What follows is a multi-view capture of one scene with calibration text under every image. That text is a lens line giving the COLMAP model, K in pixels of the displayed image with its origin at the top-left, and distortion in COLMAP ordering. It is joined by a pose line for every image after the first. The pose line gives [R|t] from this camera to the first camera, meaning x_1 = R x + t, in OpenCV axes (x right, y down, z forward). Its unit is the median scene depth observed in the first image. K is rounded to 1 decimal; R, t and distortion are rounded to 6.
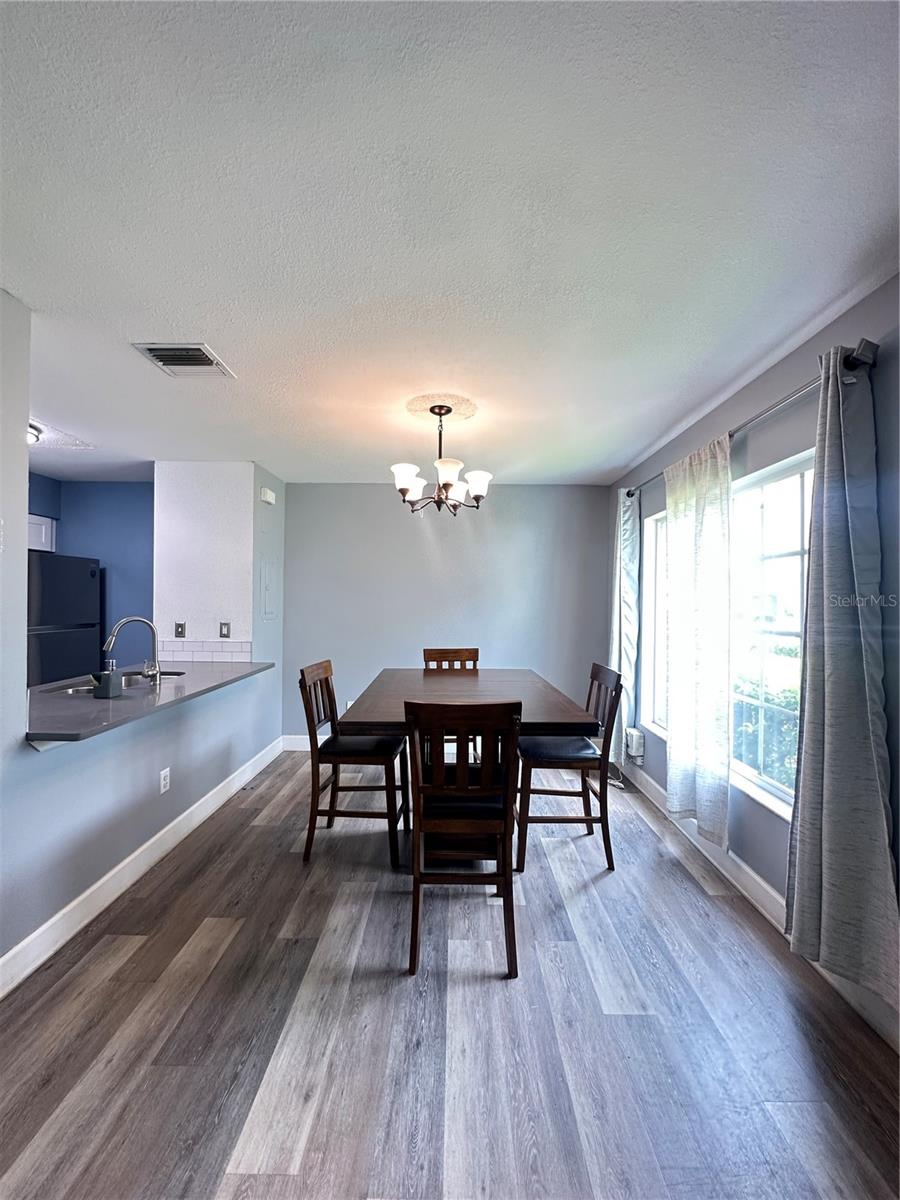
lens RADIAL K [[479.1, 0, 450.0], [0, 479.1, 600.0], [0, 0, 1]] dist [-0.002250, 0.000754]
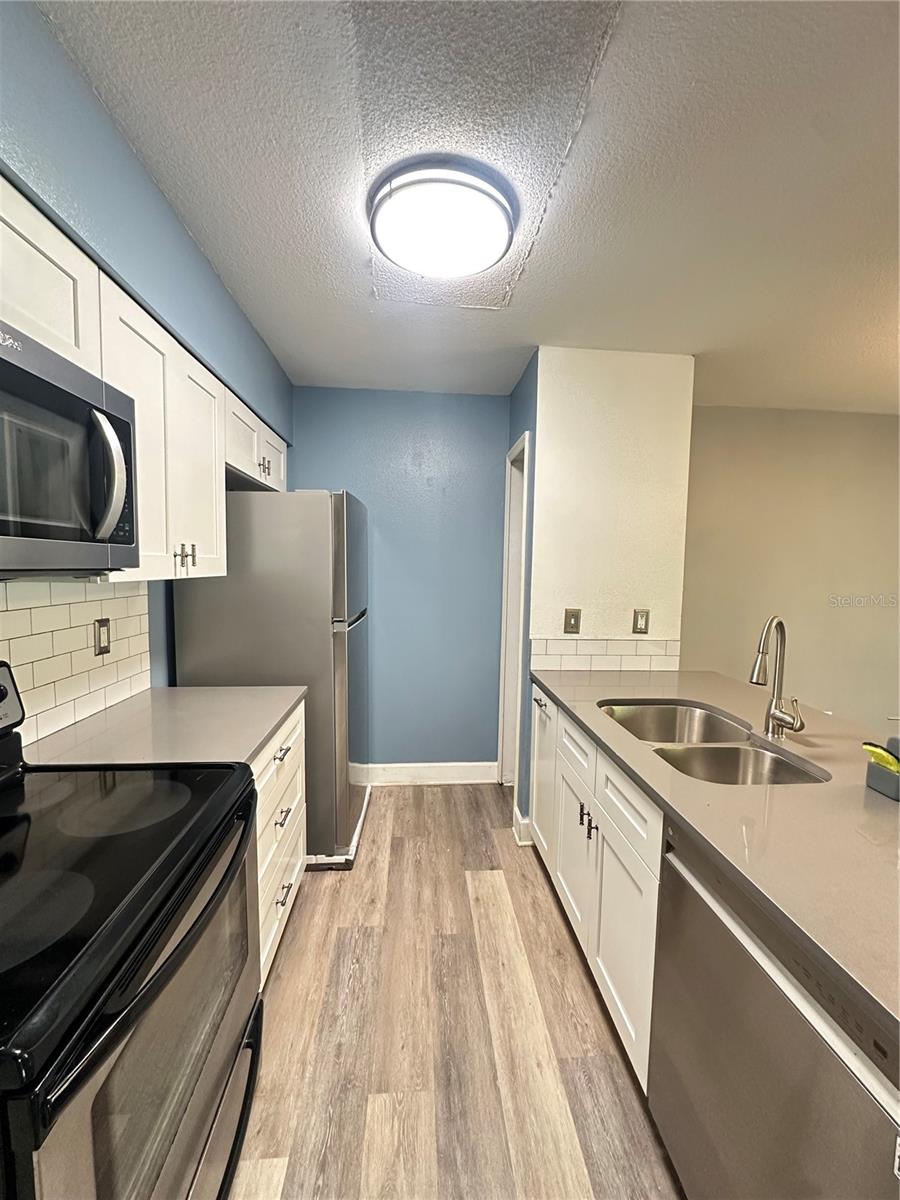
lens RADIAL K [[479.1, 0, 450.0], [0, 479.1, 600.0], [0, 0, 1]] dist [-0.002250, 0.000754]
pose [[0.998927, 0.003846, 0.046143, -0.756034], [-0.007007, 0.997624, 0.068531, -0.009542], [-0.045770, -0.068781, 0.996581, 0.370186]]
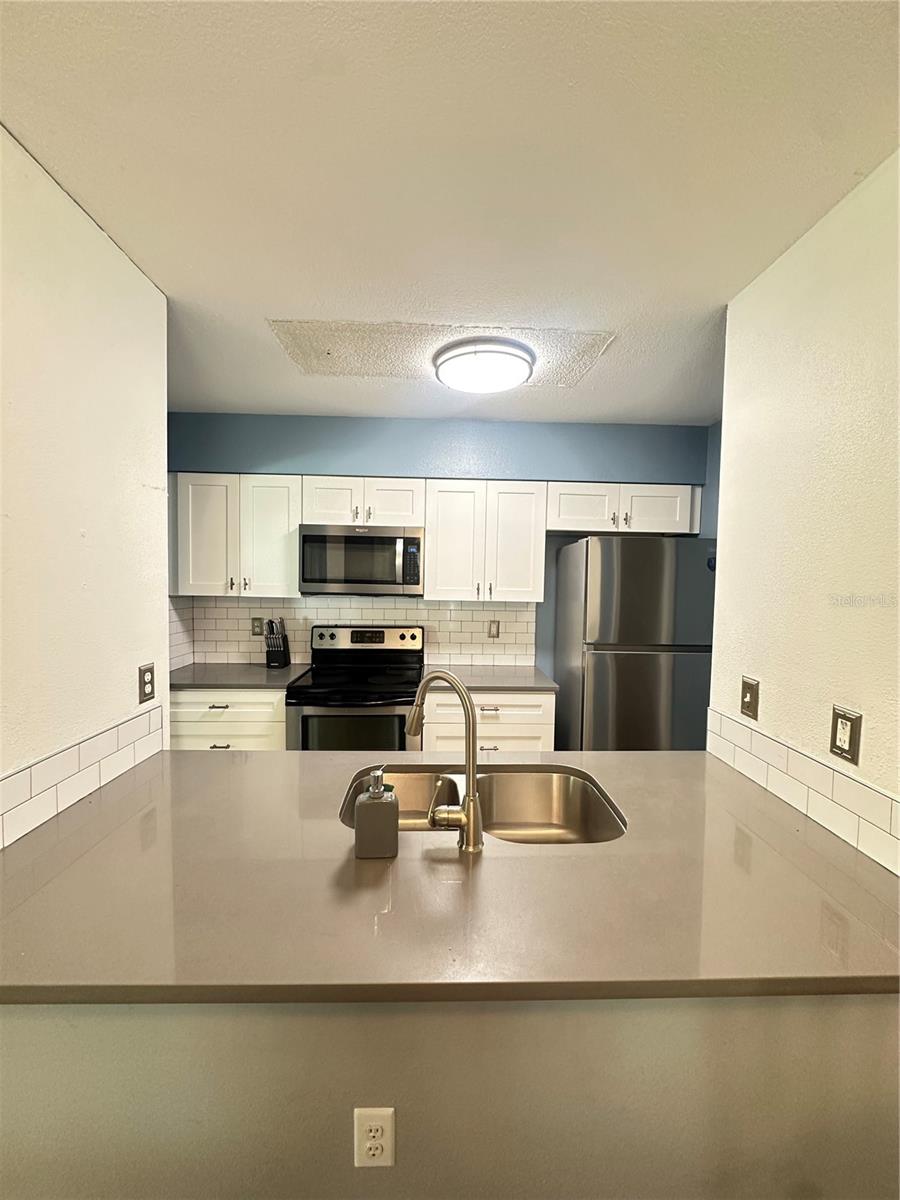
lens RADIAL K [[479.1, 0, 450.0], [0, 479.1, 600.0], [0, 0, 1]] dist [-0.002250, 0.000754]
pose [[0.037638, 0.042415, -0.998391, -0.177370], [-0.019969, 0.998931, 0.041685, -0.031099], [0.999092, 0.018367, 0.038444, 0.733649]]
